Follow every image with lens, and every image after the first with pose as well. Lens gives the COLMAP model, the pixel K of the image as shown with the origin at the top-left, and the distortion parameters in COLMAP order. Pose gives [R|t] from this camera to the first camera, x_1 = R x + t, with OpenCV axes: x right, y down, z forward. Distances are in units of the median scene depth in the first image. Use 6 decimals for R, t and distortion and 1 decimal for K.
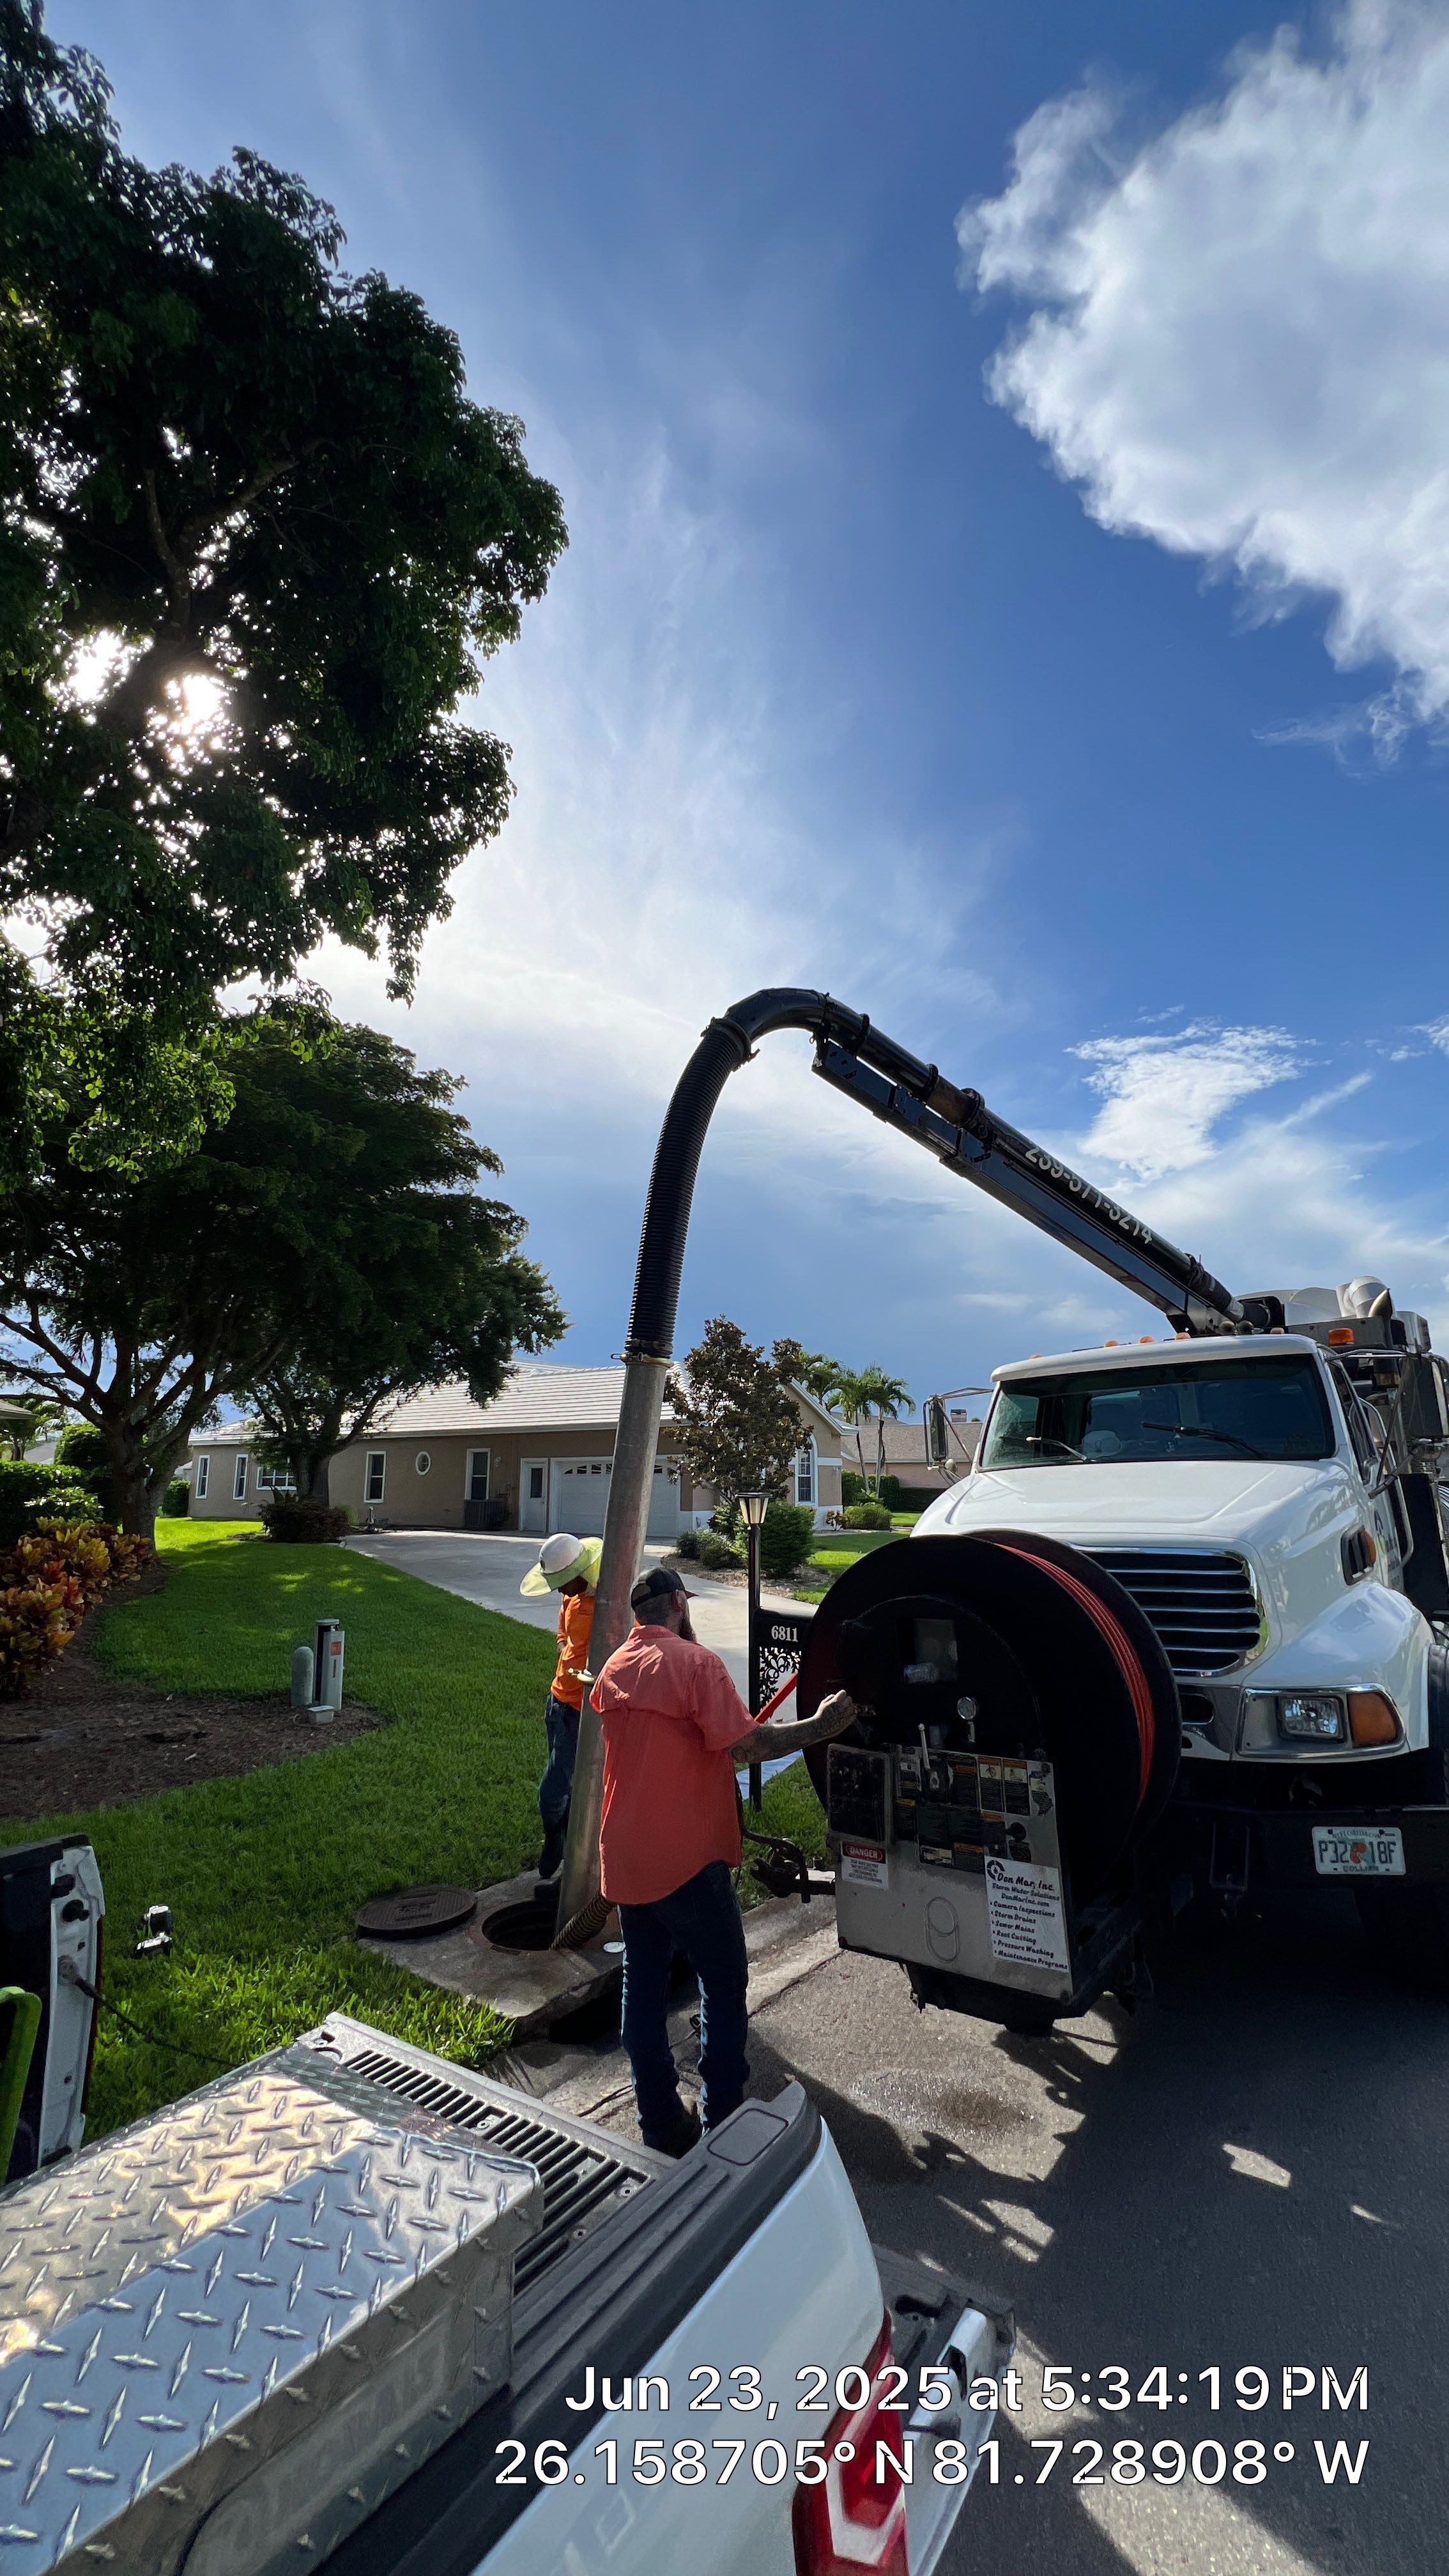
lens RADIAL K [[1040.3, 0, 748.7], [0, 1040.3, 1275.2], [0, 0, 1]] dist [-0.012108, 0.000130]
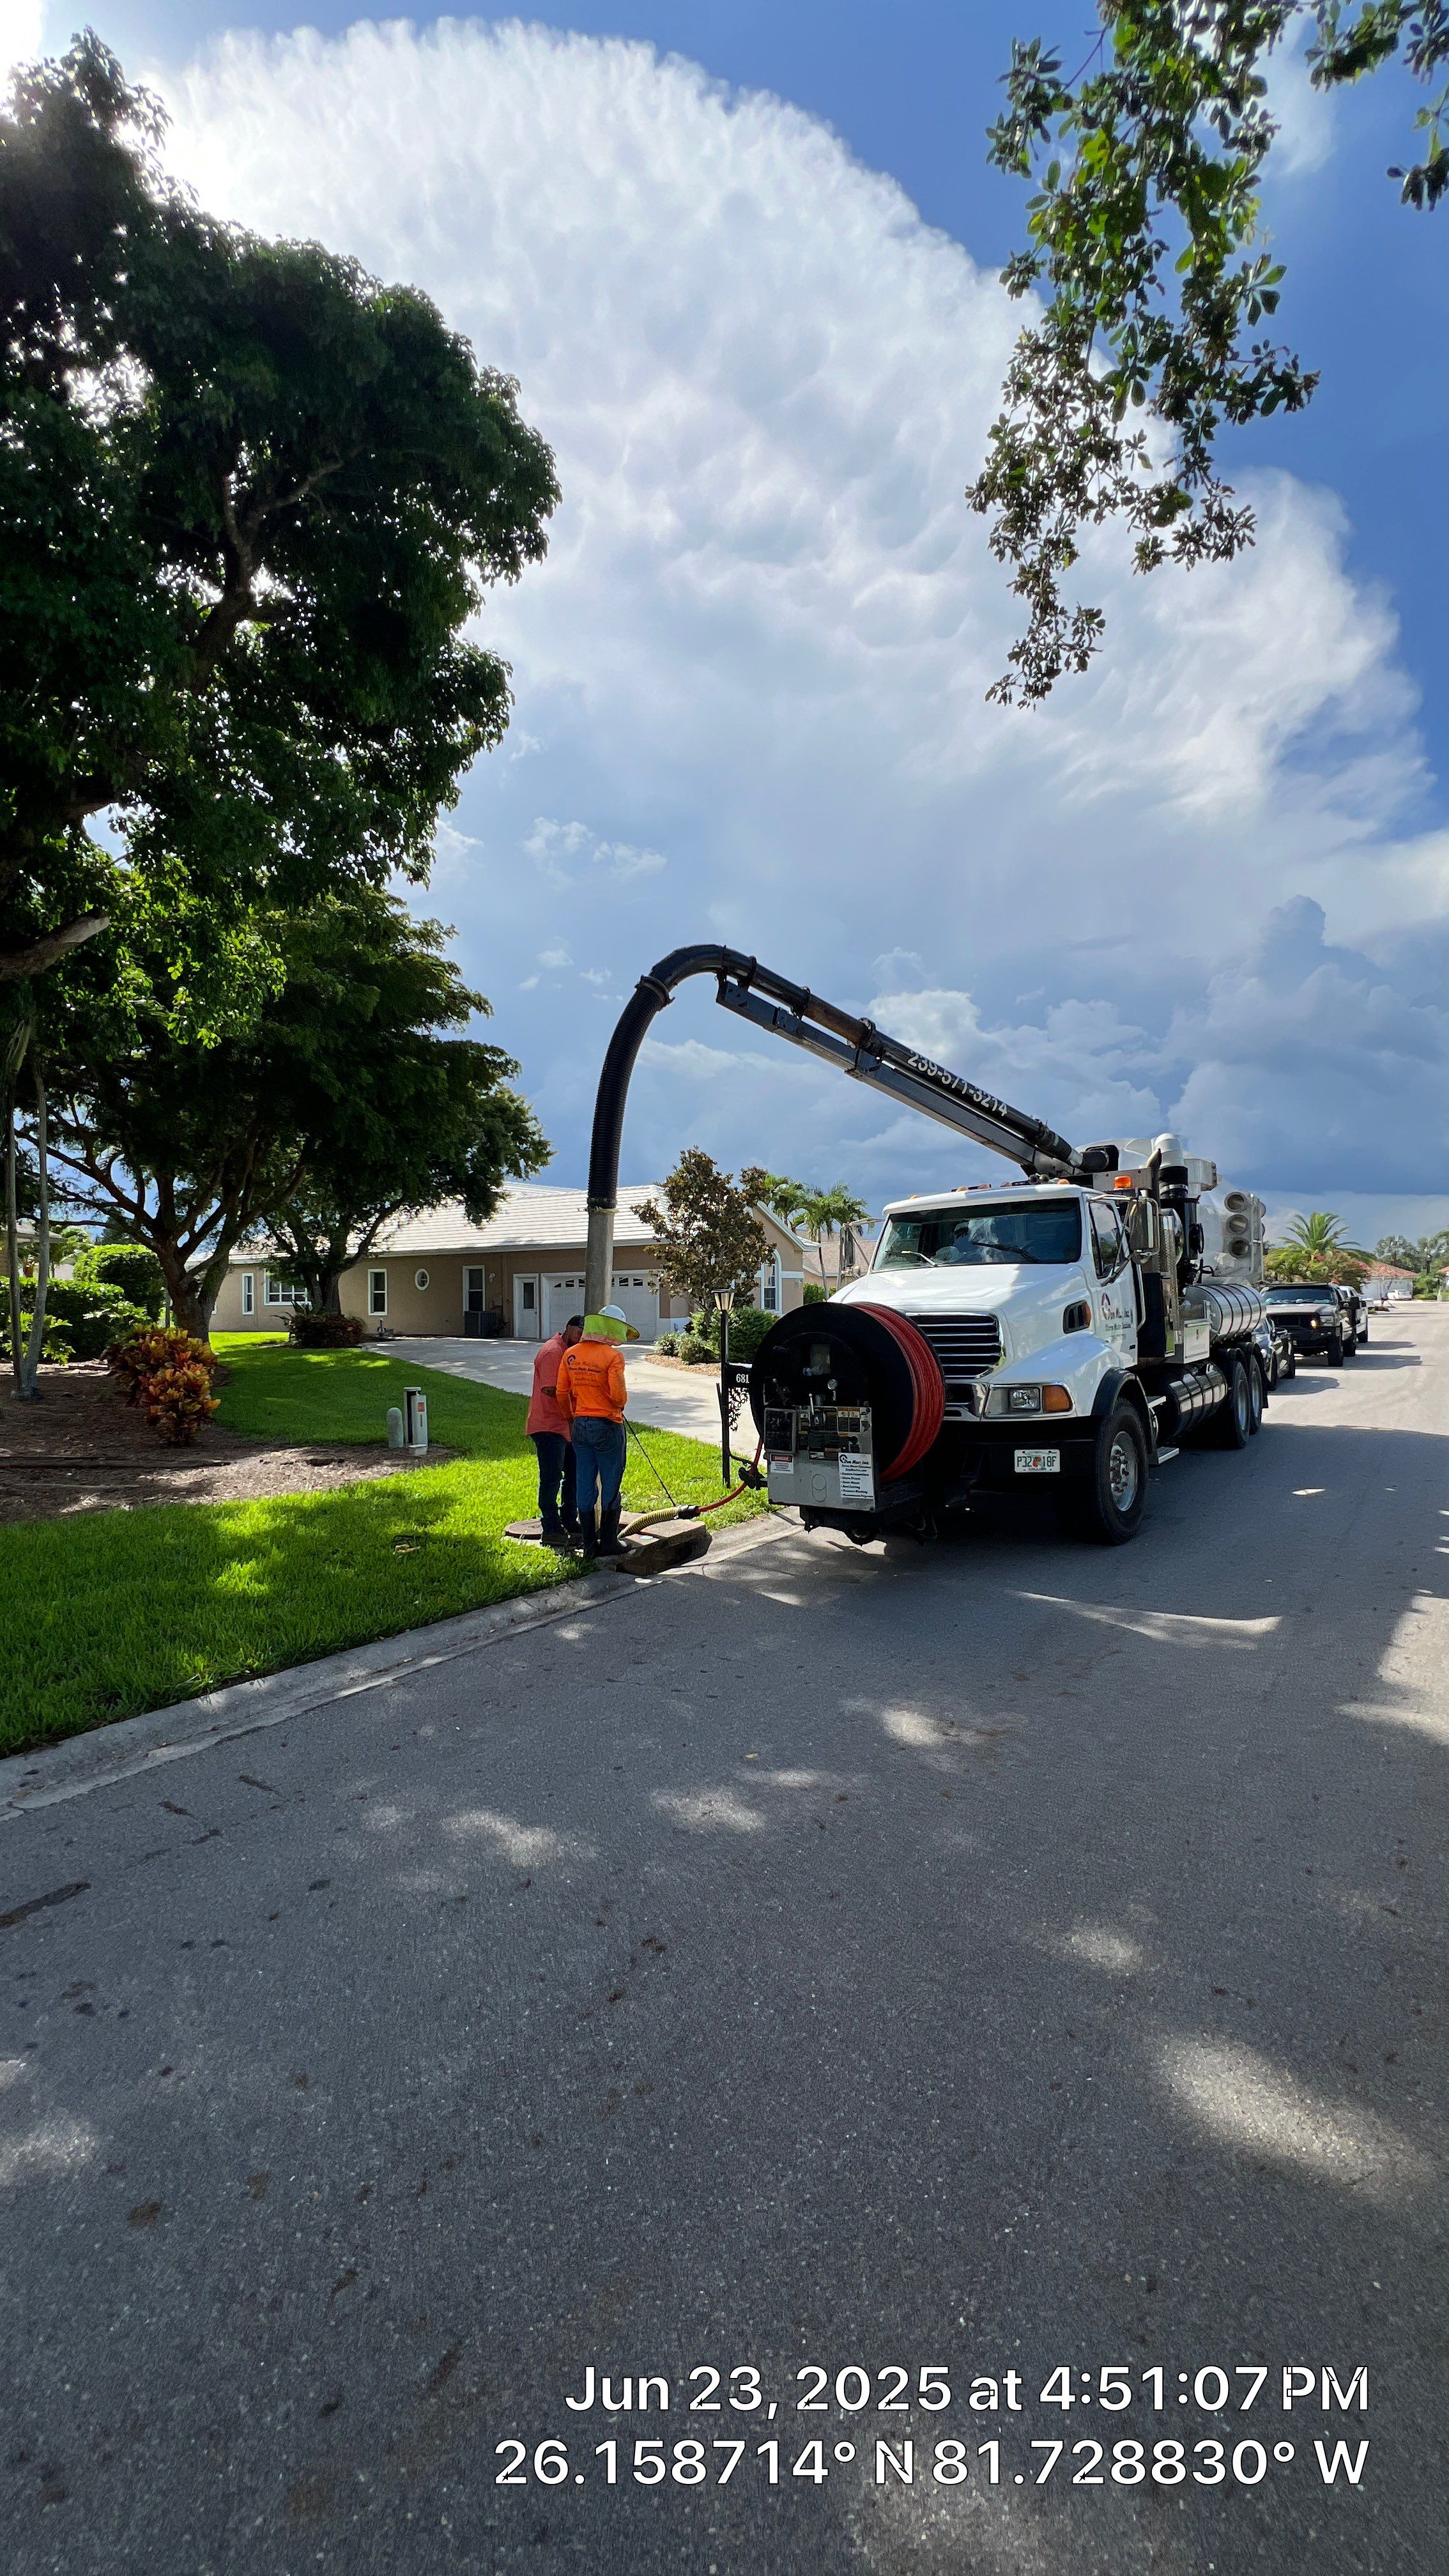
lens RADIAL K [[1034.7, 0, 738.8], [0, 1034.7, 1286.8], [0, 0, 1]] dist [0.001058, 0.000278]
pose [[0.999797, -0.007171, 0.018819, -0.000993], [0.003560, 0.982666, 0.185353, -0.021573], [-0.019822, -0.185248, 0.982492, -0.142905]]
